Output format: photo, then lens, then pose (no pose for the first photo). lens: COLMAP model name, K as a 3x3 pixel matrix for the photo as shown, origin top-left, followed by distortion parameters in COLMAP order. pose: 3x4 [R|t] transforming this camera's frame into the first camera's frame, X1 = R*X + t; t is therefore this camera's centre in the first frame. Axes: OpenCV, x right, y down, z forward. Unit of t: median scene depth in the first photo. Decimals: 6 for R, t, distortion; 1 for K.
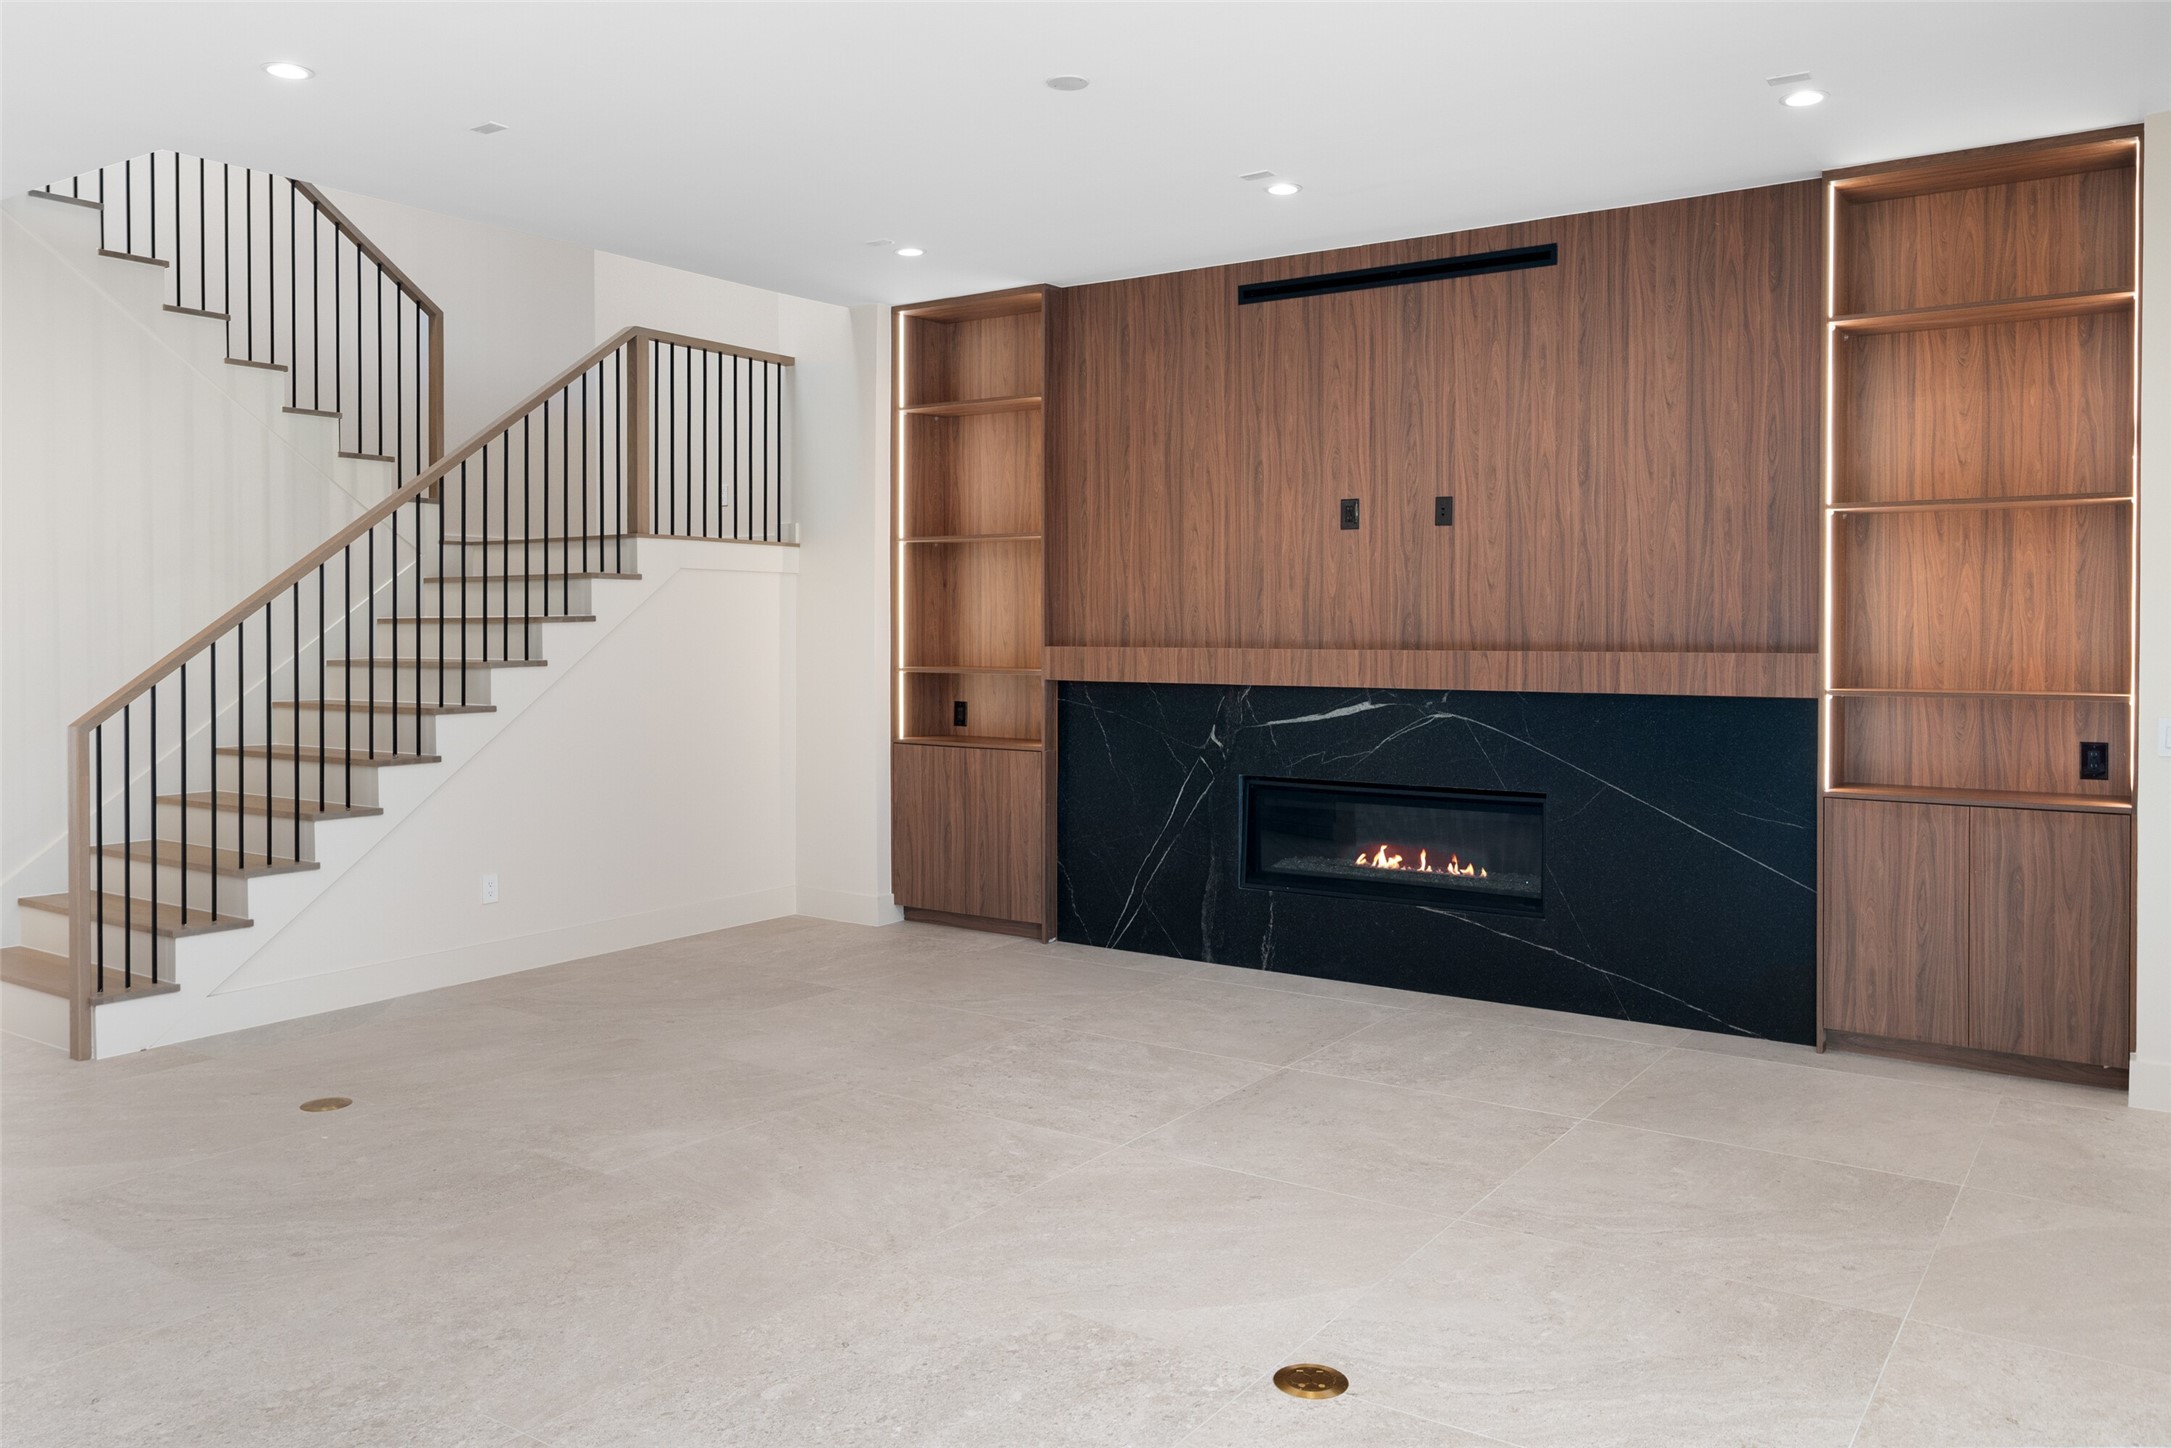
lens RADIAL K [[1599.6, 0, 1086.3], [0, 1599.6, 648.3], [0, 0, 1]] dist [0.002514, 0.001529]
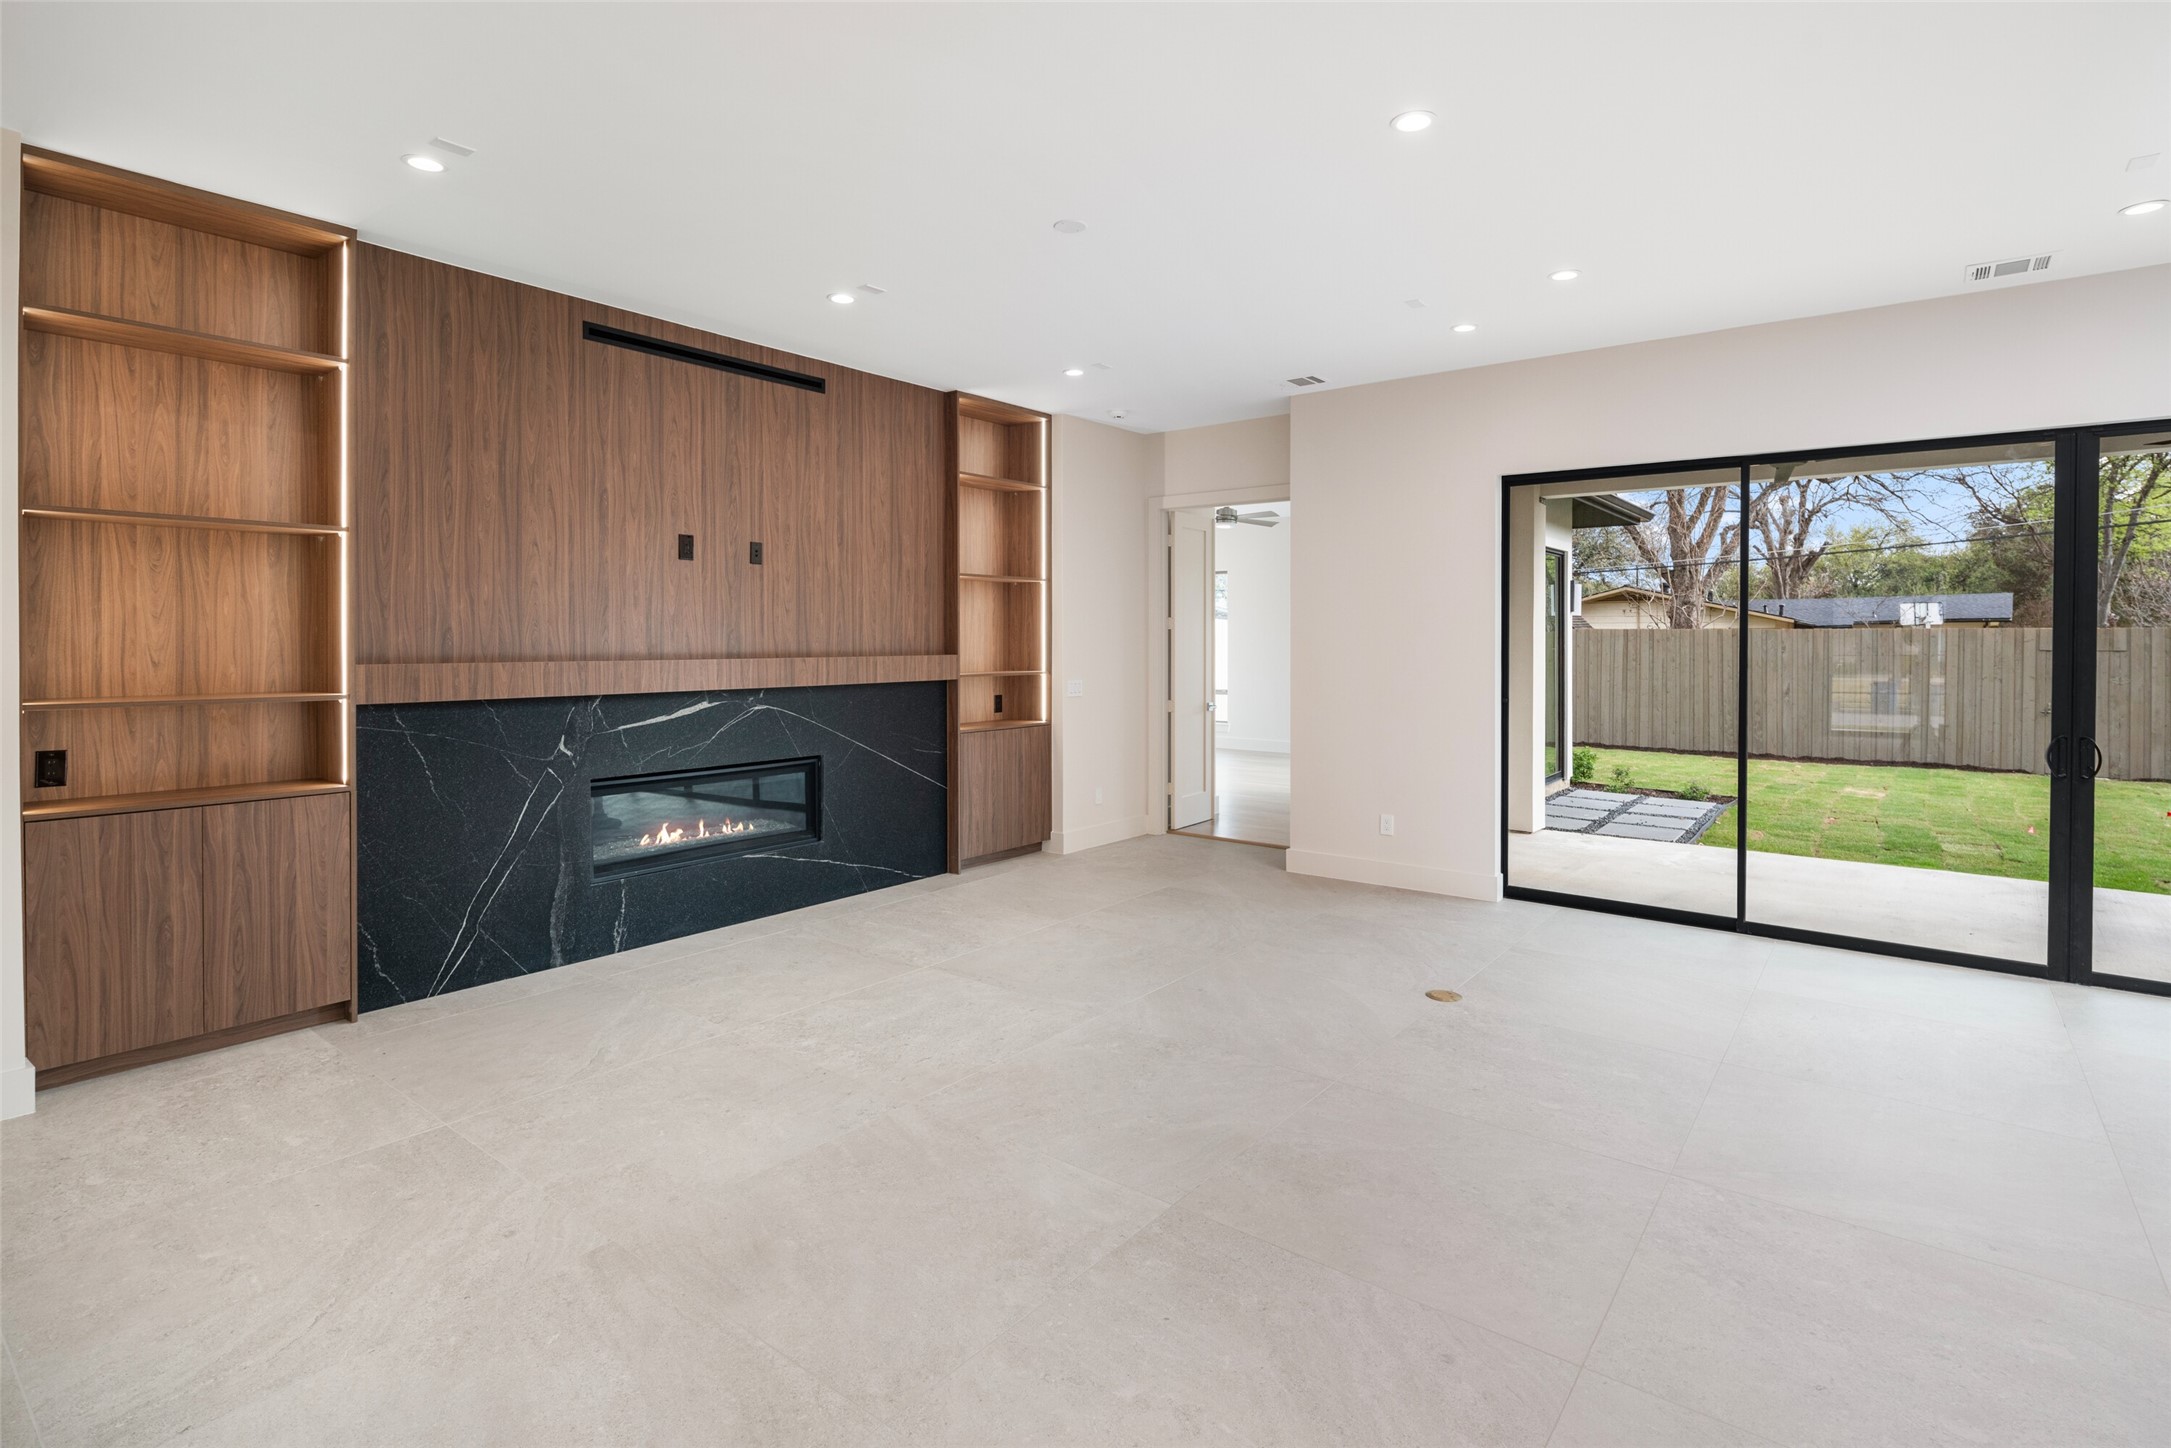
lens RADIAL K [[1054.8, 0, 1074.3], [0, 1054.8, 648.4], [0, 0, 1]] dist [0.000344, -0.000781]
pose [[0.072033, -0.008645, 0.997365, -0.607121], [0.013412, 0.999880, 0.007698, -0.009871], [-0.997312, 0.012822, 0.072140, 0.651609]]
